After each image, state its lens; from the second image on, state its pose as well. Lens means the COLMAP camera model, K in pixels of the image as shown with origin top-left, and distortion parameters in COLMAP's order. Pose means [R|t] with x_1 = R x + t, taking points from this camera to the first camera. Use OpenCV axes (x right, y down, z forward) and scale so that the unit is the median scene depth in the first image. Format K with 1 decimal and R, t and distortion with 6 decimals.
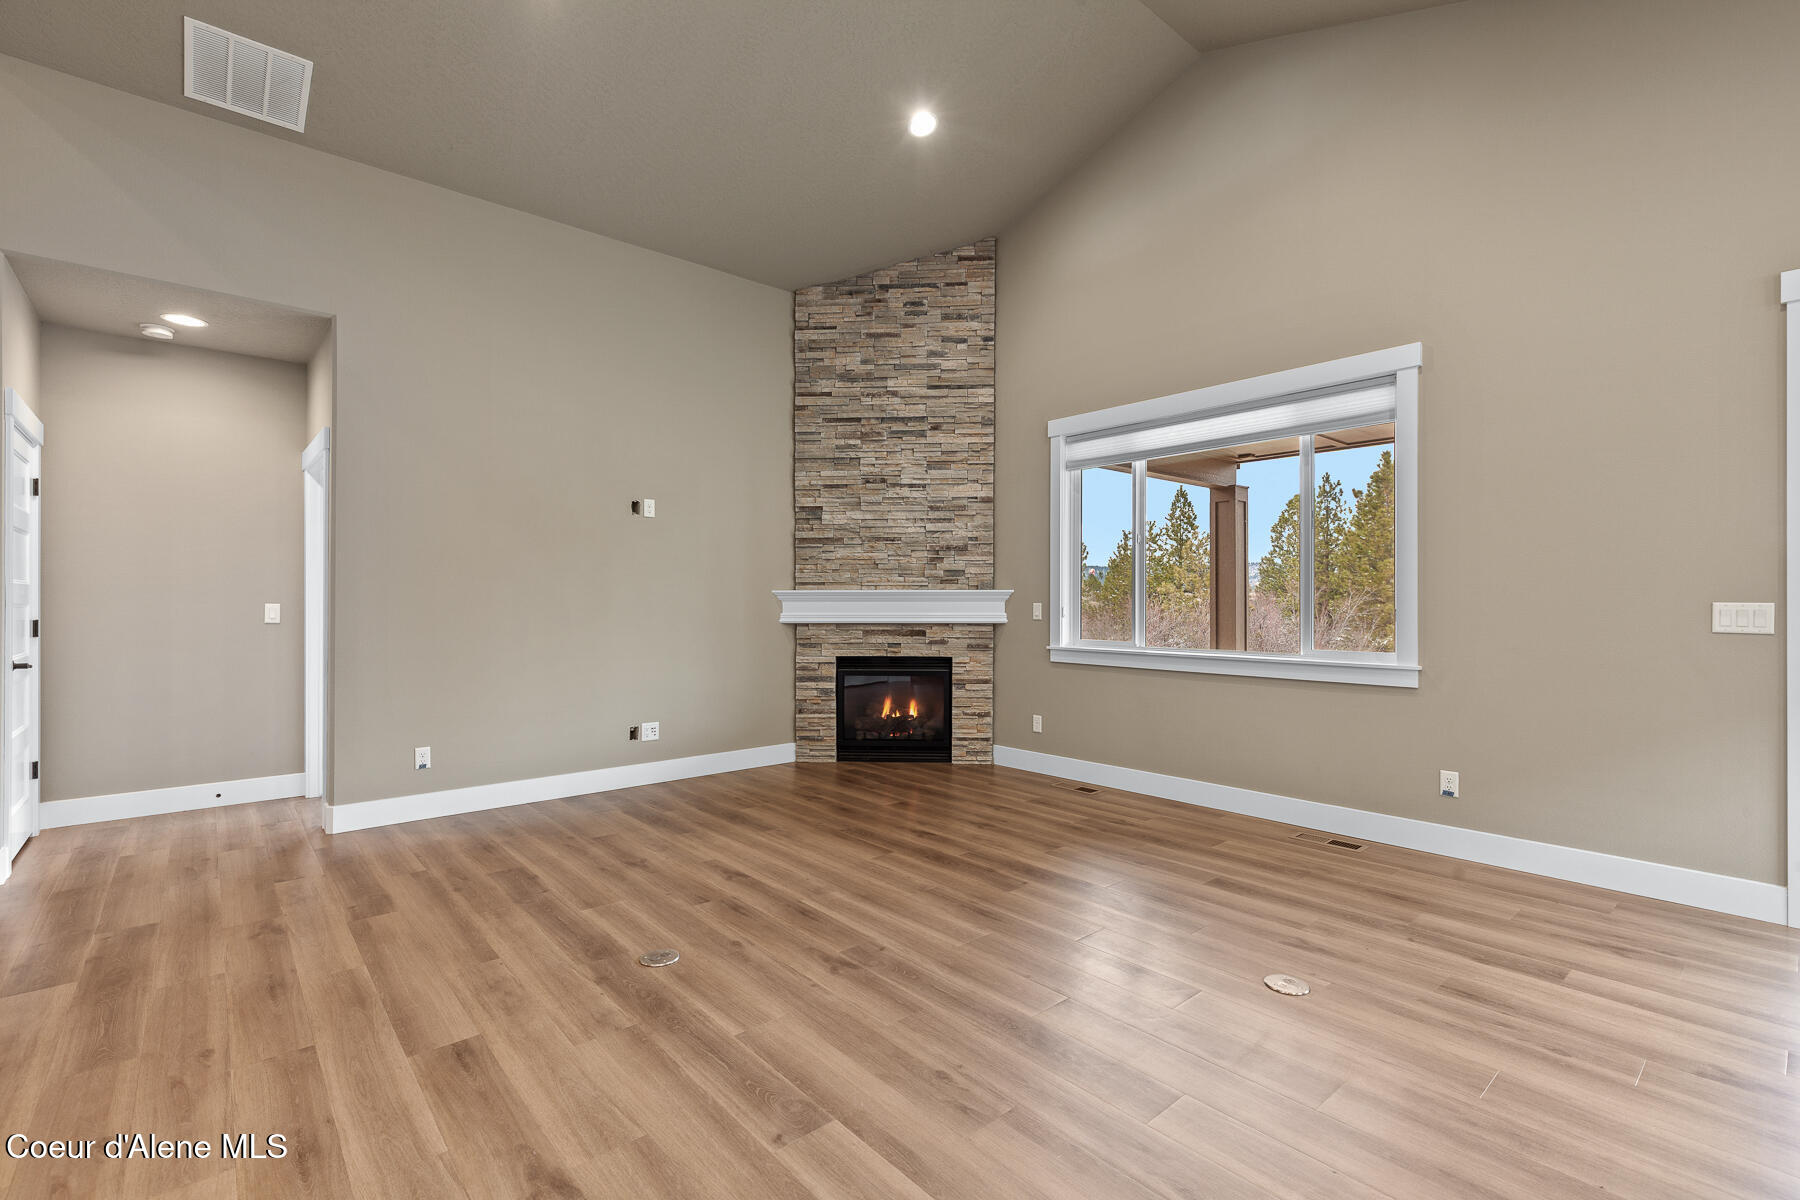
lens RADIAL K [[809.1, 0, 900.0], [0, 809.1, 600.0], [0, 0, 1]] dist [0.001681, 0.000208]
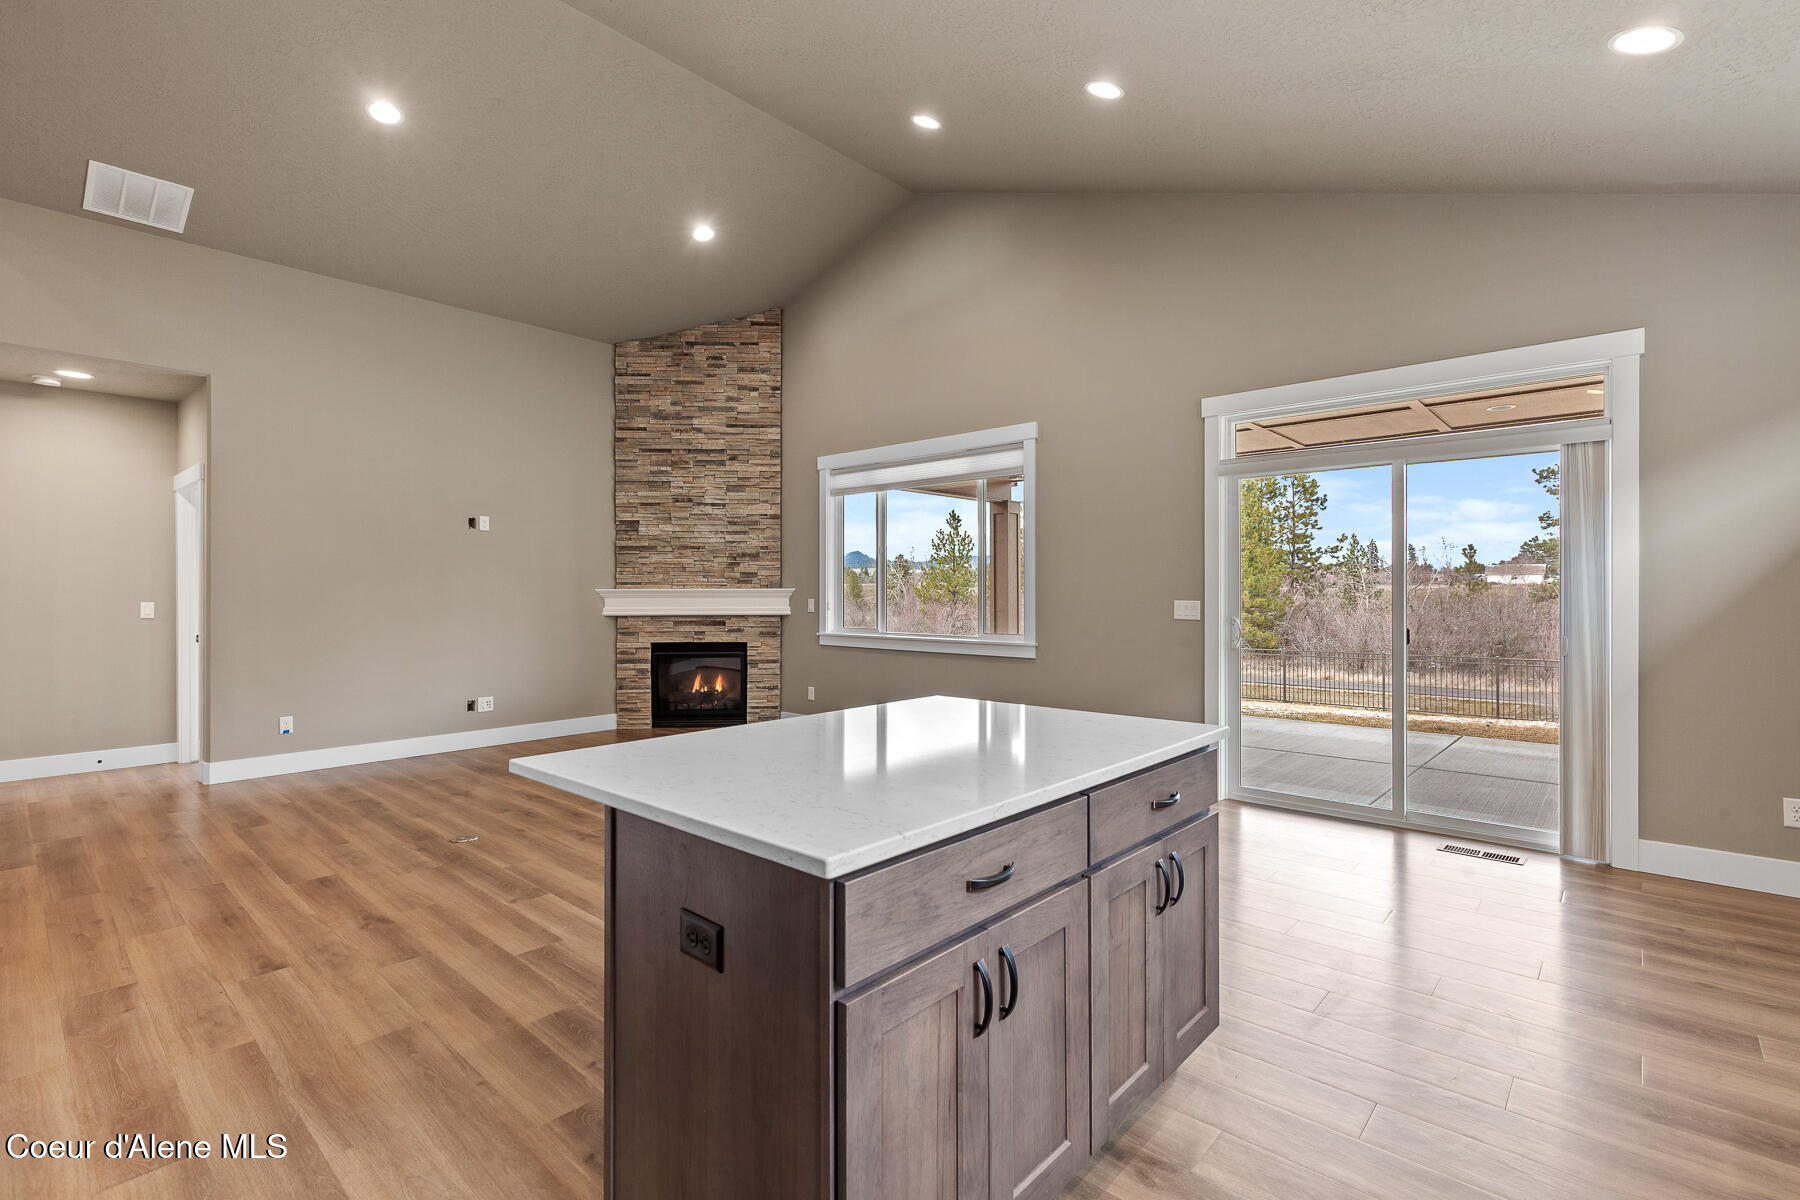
lens RADIAL K [[812.5, 0, 913.6], [0, 812.5, 593.3], [0, 0, 1]] dist [0.001216, -0.000130]
pose [[0.990410, -0.001522, 0.138150, 0.146252], [0.000966, 0.999991, 0.004090, -0.009972], [-0.138155, -0.003918, 0.990403, -0.279042]]
